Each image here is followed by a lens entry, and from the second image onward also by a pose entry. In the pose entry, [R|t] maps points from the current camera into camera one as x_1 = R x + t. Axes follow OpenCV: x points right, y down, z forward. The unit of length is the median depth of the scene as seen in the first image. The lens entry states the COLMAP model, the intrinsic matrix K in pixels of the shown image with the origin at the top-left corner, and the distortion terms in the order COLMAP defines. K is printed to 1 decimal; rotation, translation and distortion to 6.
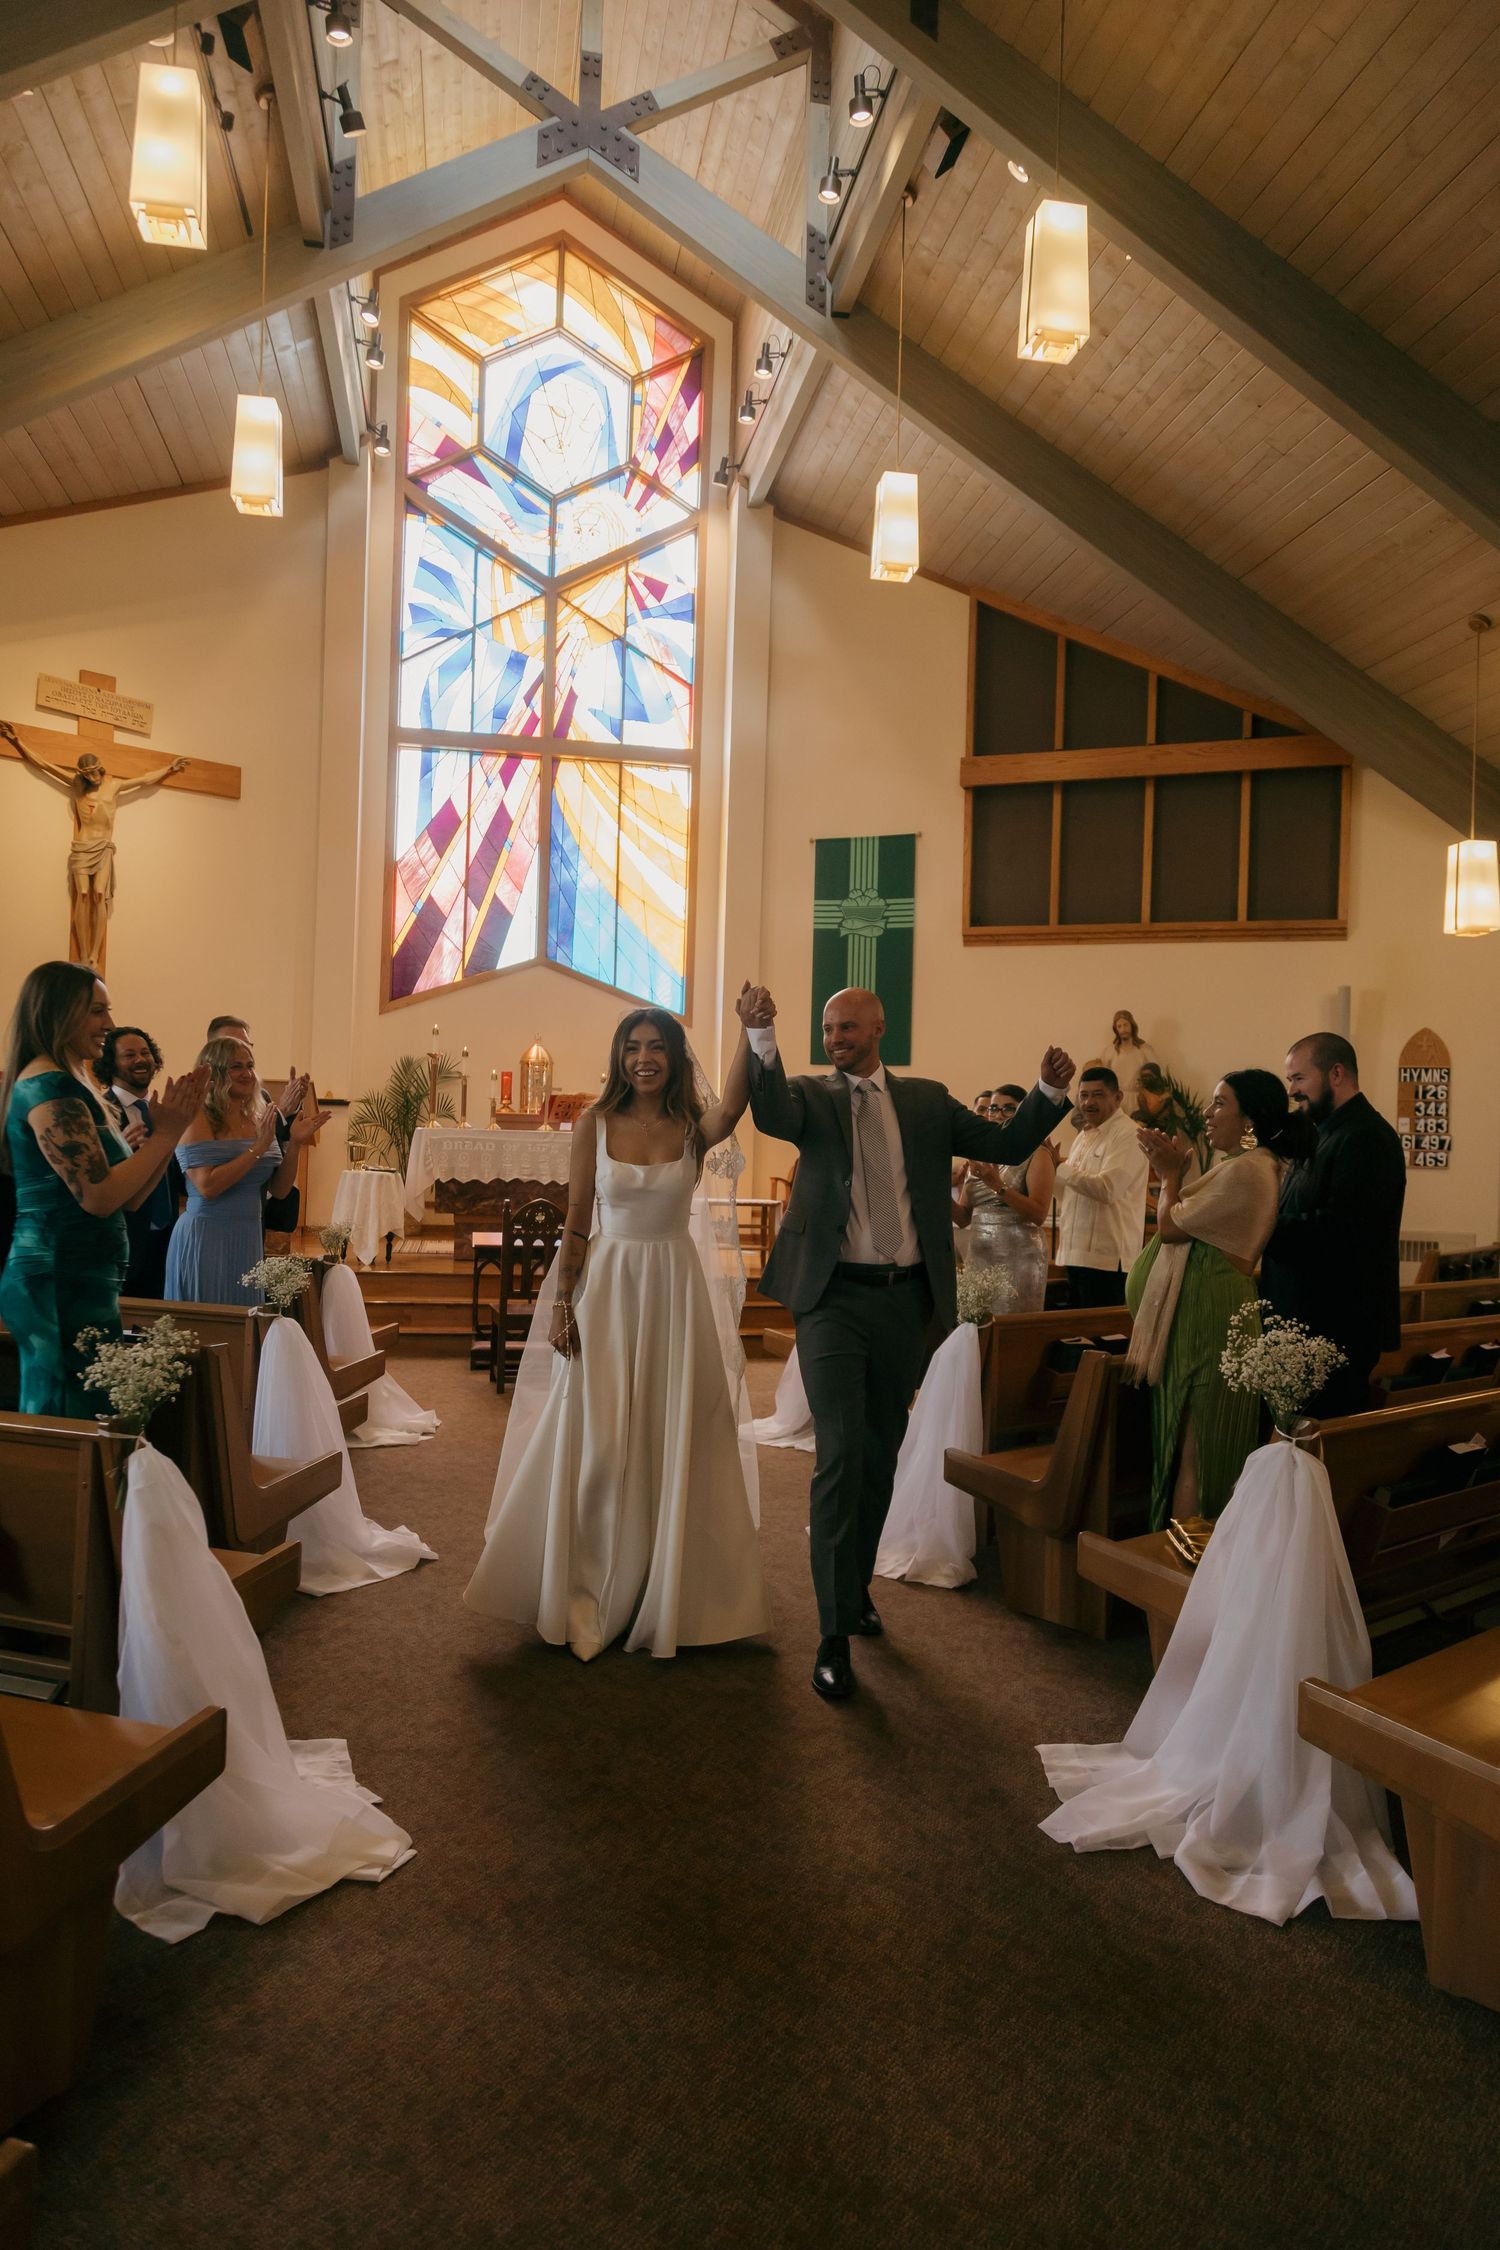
lens RADIAL K [[1574.0, 0, 804.1], [0, 1574.0, 1145.6], [0, 0, 1]] dist [0.014311, 0.009352]
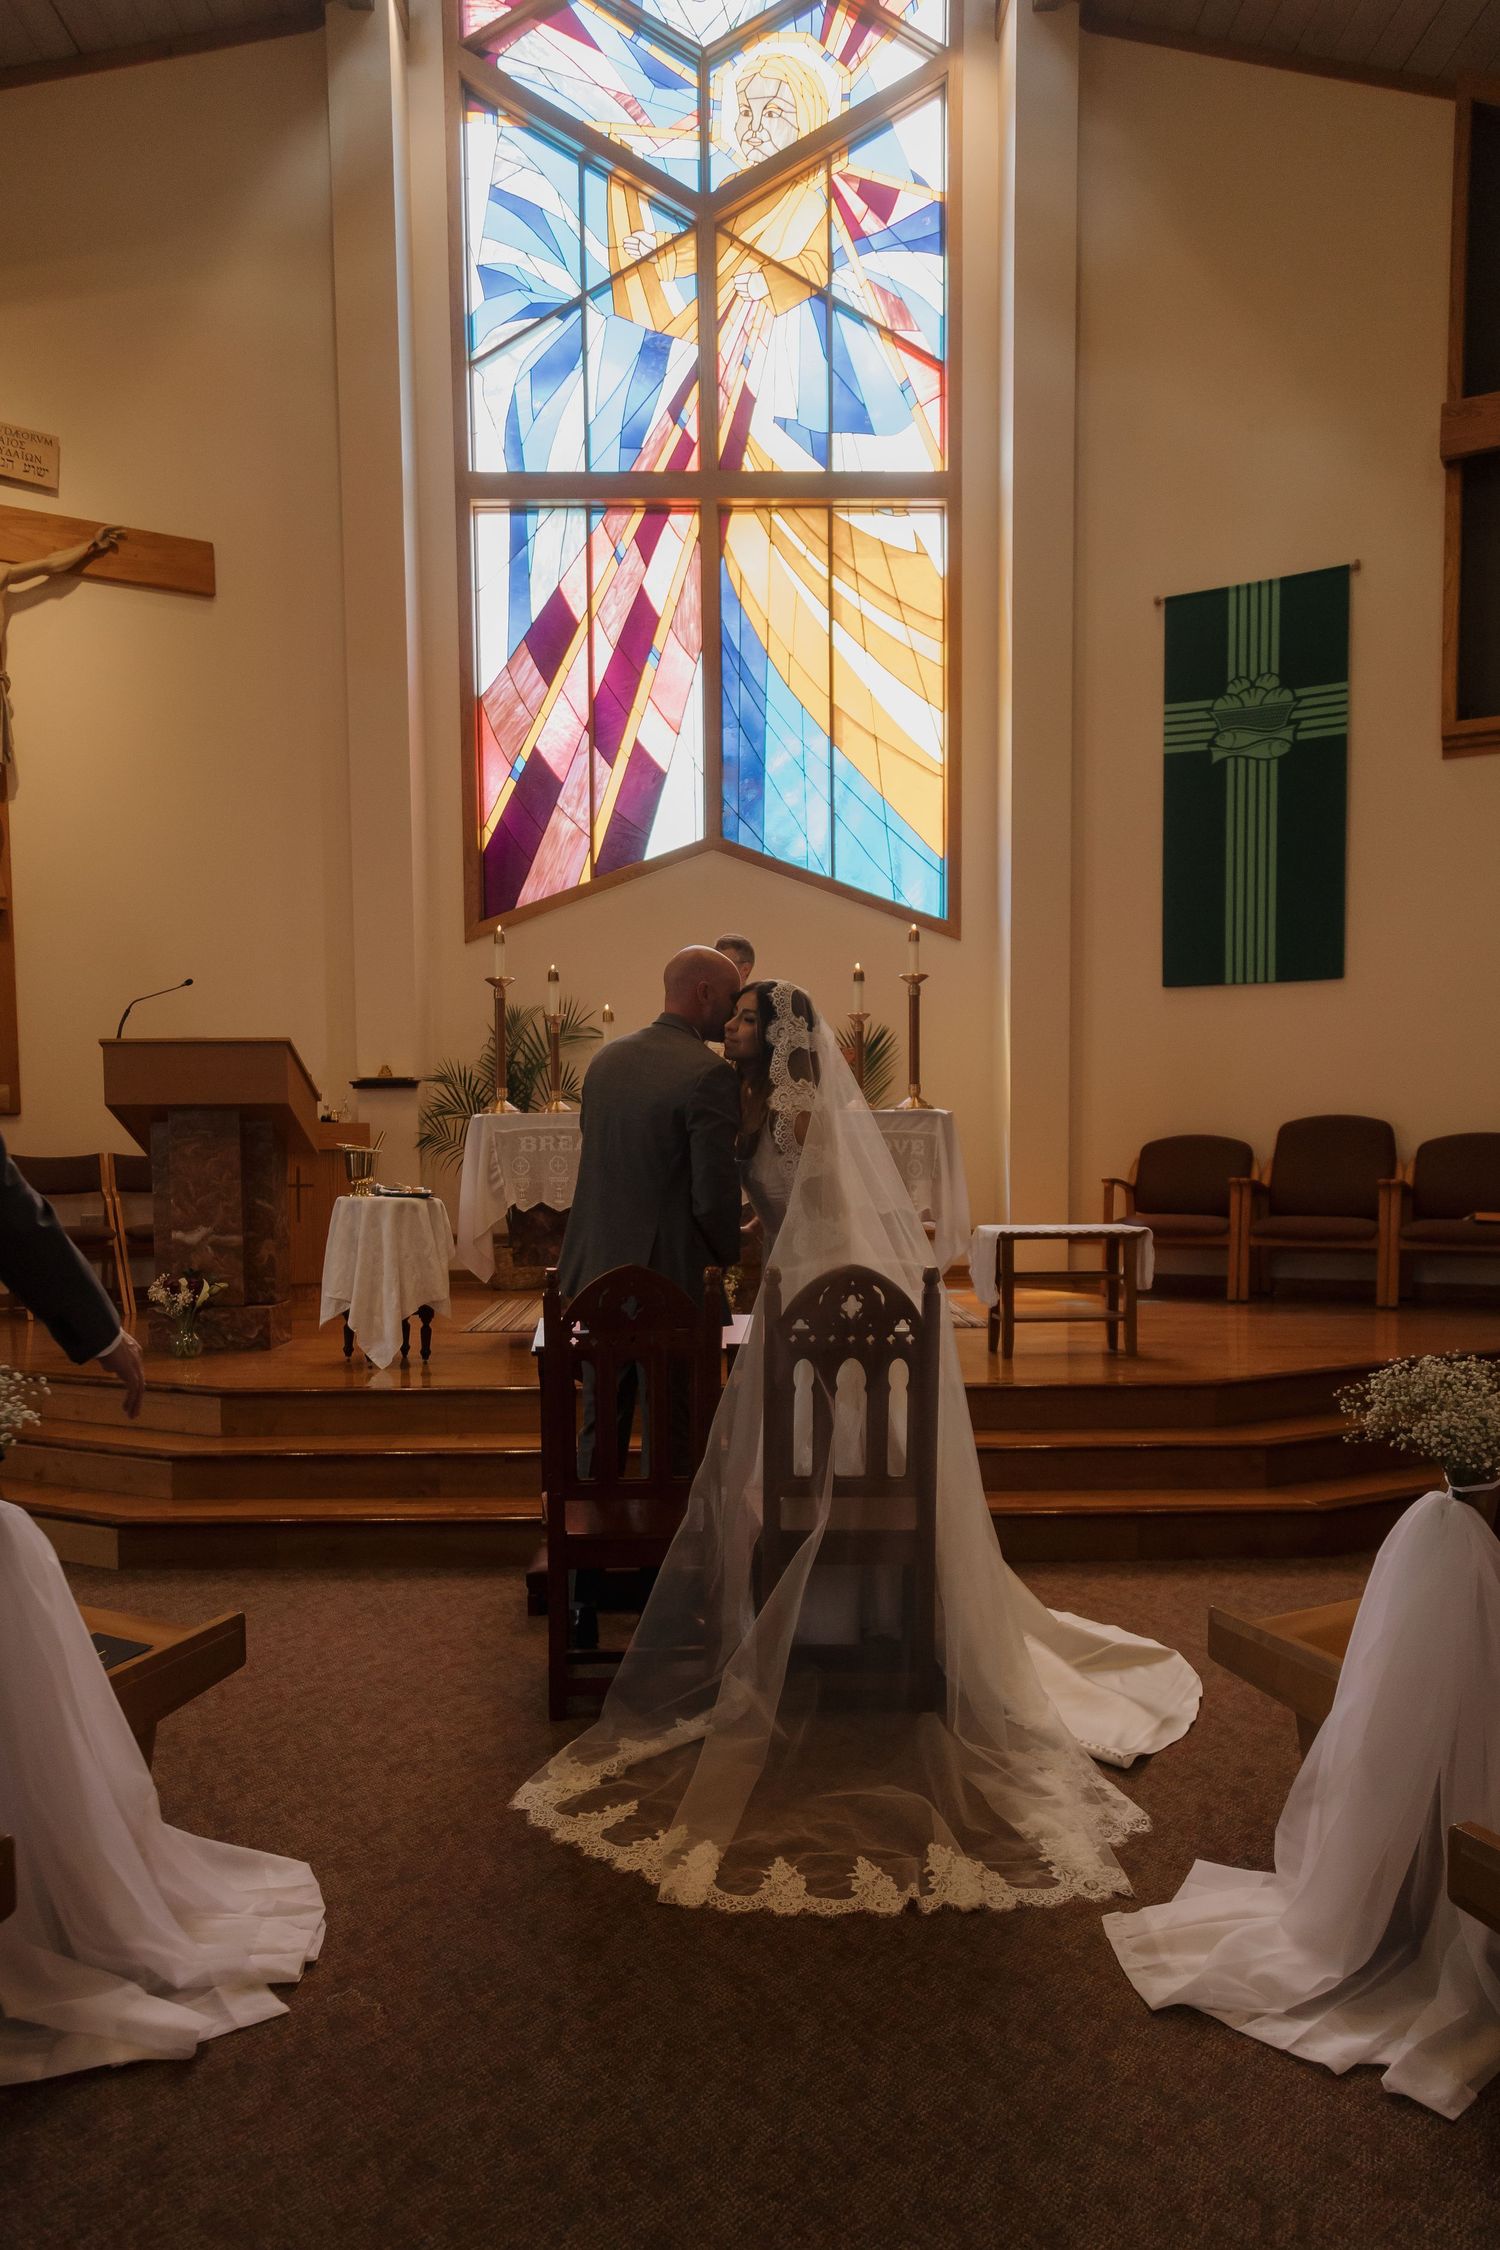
lens RADIAL K [[1667.6, 0, 765.2], [0, 1667.6, 1251.3], [0, 0, 1]] dist [0.019962, 0.004072]
pose [[0.983324, -0.026035, -0.179990, -0.032967], [0.038009, 0.997264, 0.063399, 0.001601], [0.177847, -0.069183, 0.981623, 0.350668]]
